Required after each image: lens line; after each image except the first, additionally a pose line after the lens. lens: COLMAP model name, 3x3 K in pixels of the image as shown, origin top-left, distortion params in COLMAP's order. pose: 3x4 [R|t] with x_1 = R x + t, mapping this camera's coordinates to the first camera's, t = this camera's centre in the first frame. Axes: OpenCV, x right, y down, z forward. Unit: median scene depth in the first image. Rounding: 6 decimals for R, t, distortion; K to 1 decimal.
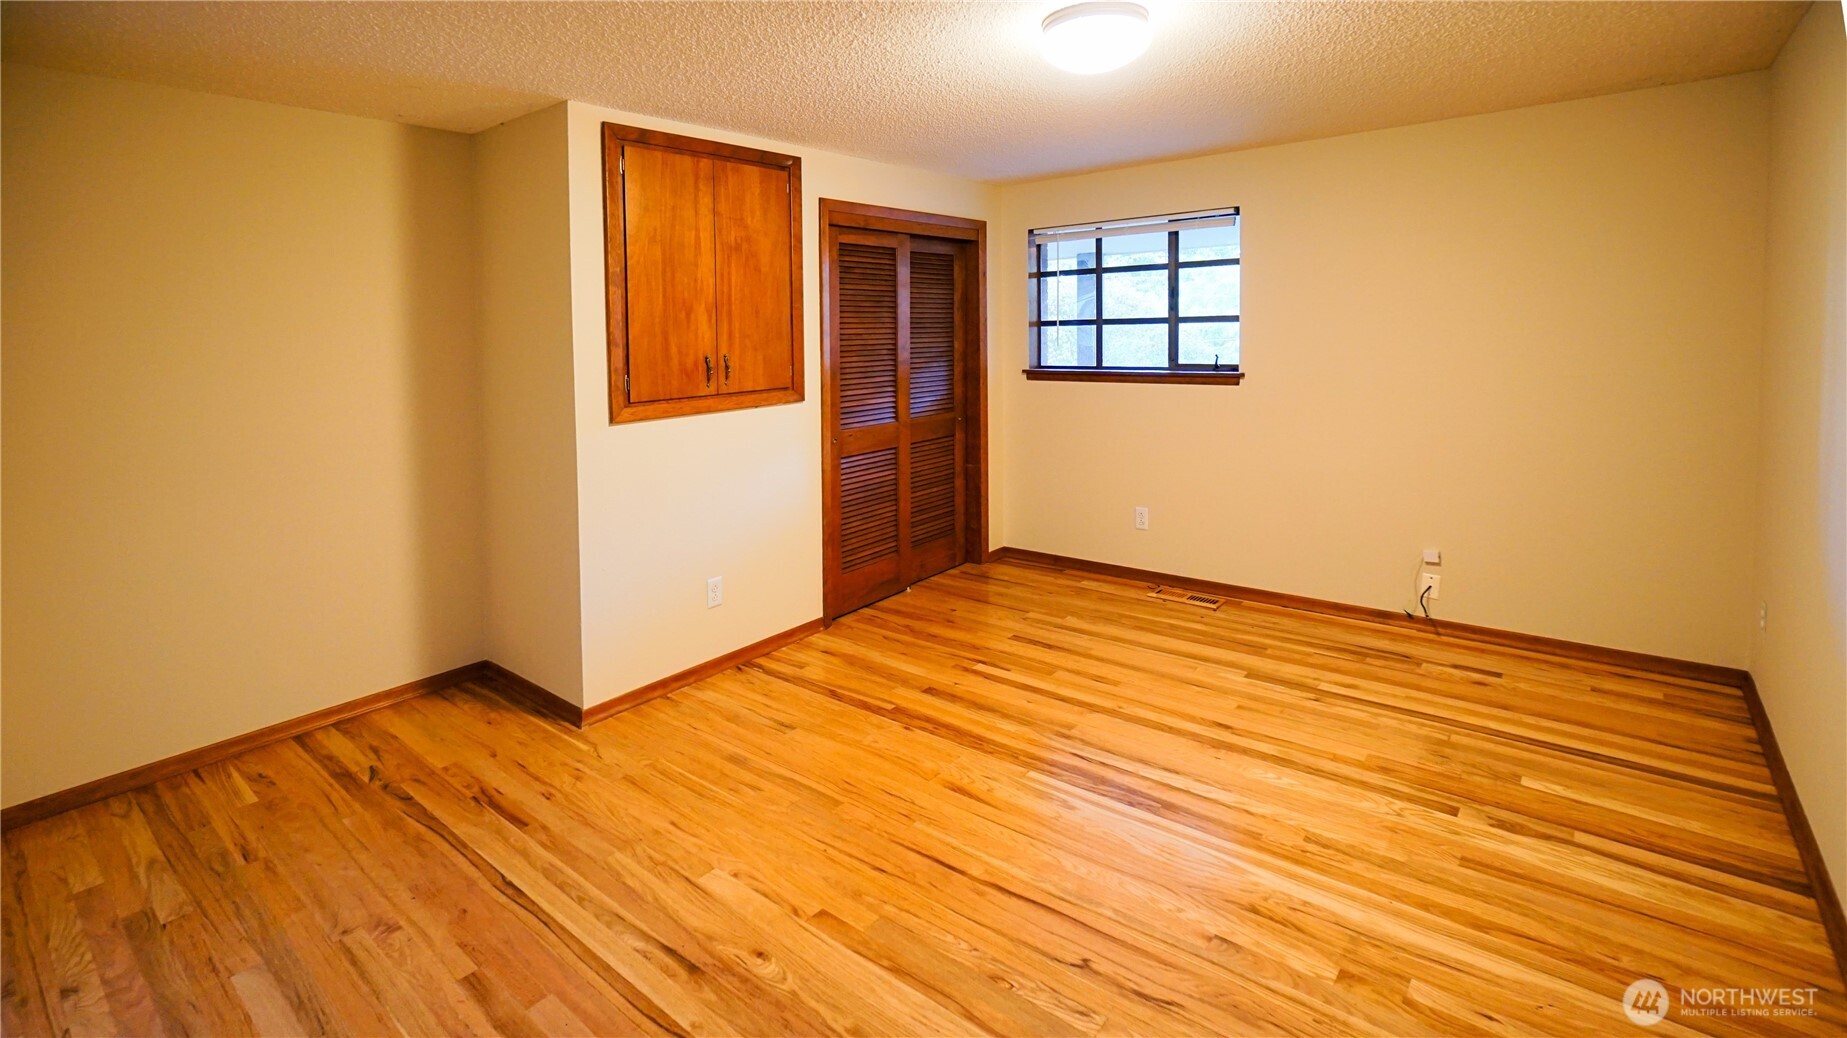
lens RADIAL K [[823.0, 0, 923.5], [0, 823.0, 519.0], [0, 0, 1]] dist [0.000244, -0.000069]
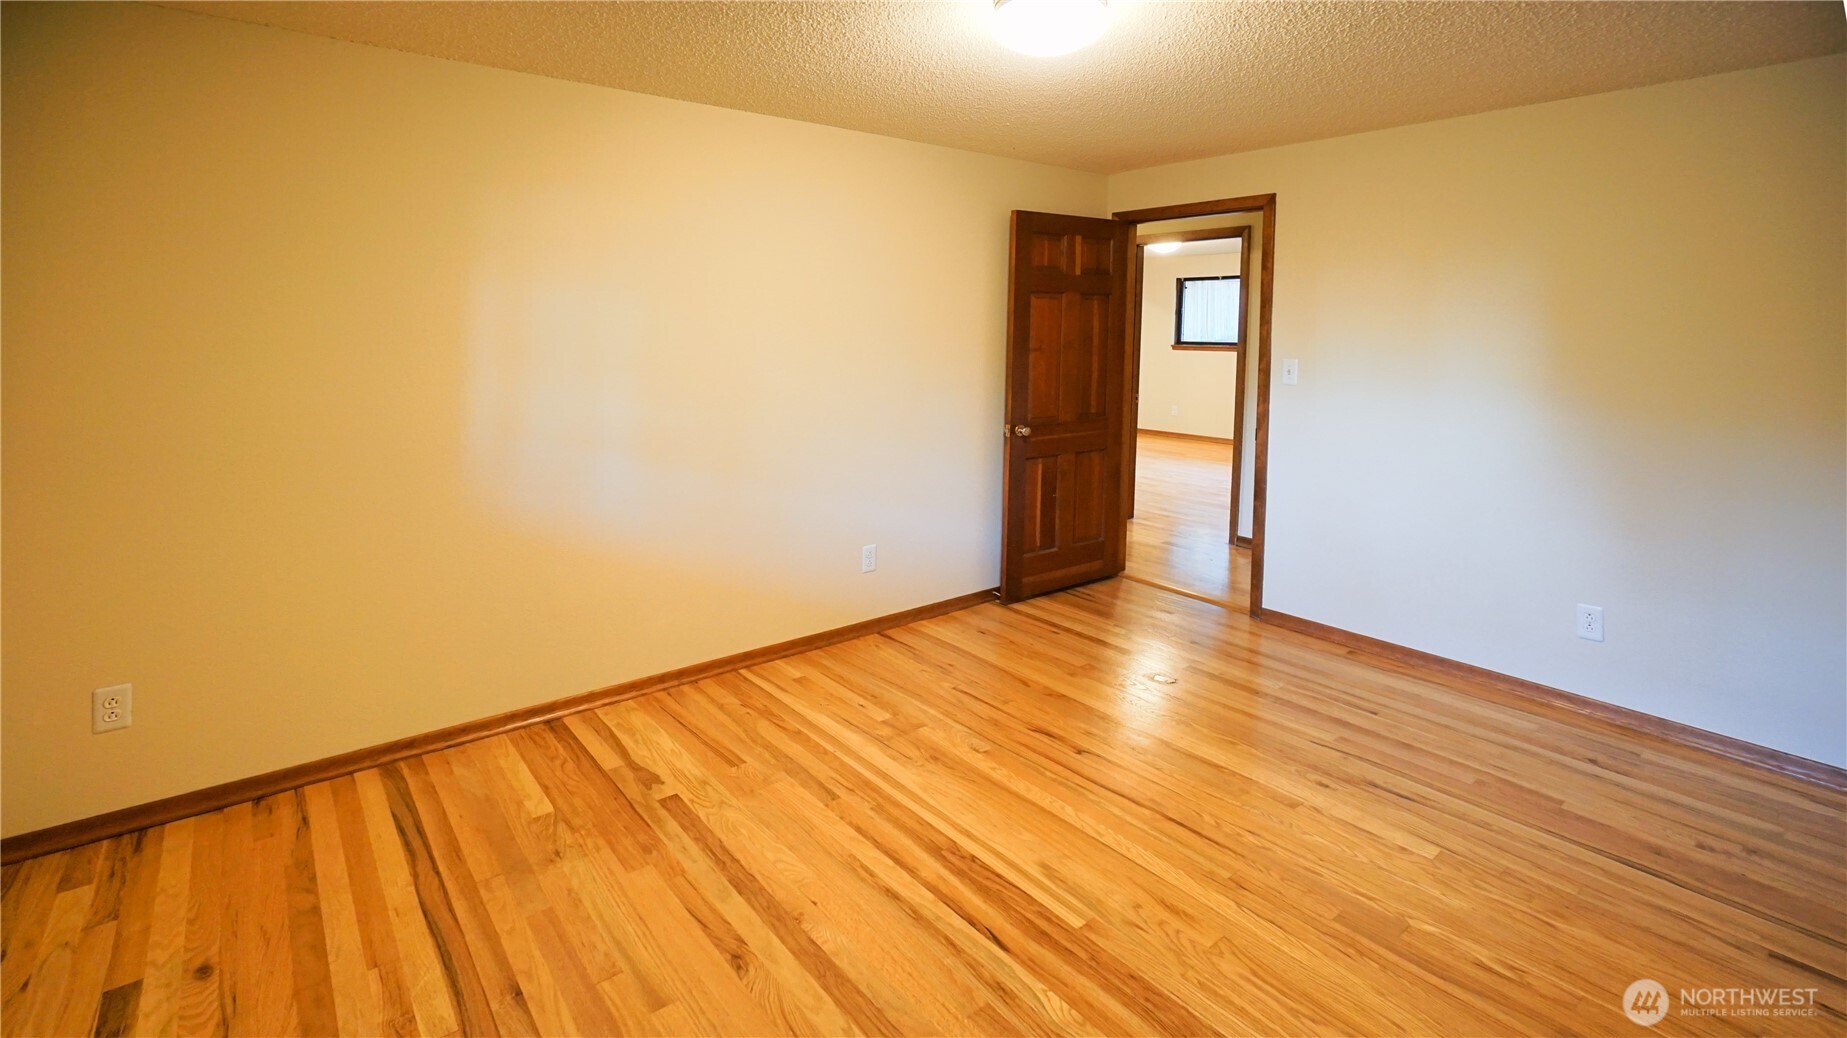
lens RADIAL K [[823.0, 0, 923.5], [0, 823.0, 519.0], [0, 0, 1]] dist [0.000244, -0.000069]
pose [[-0.977973, -0.029152, 0.206687, 0.137332], [0.063718, 0.901241, 0.428607, -0.367956], [-0.198770, 0.432336, -0.879532, 1.674299]]
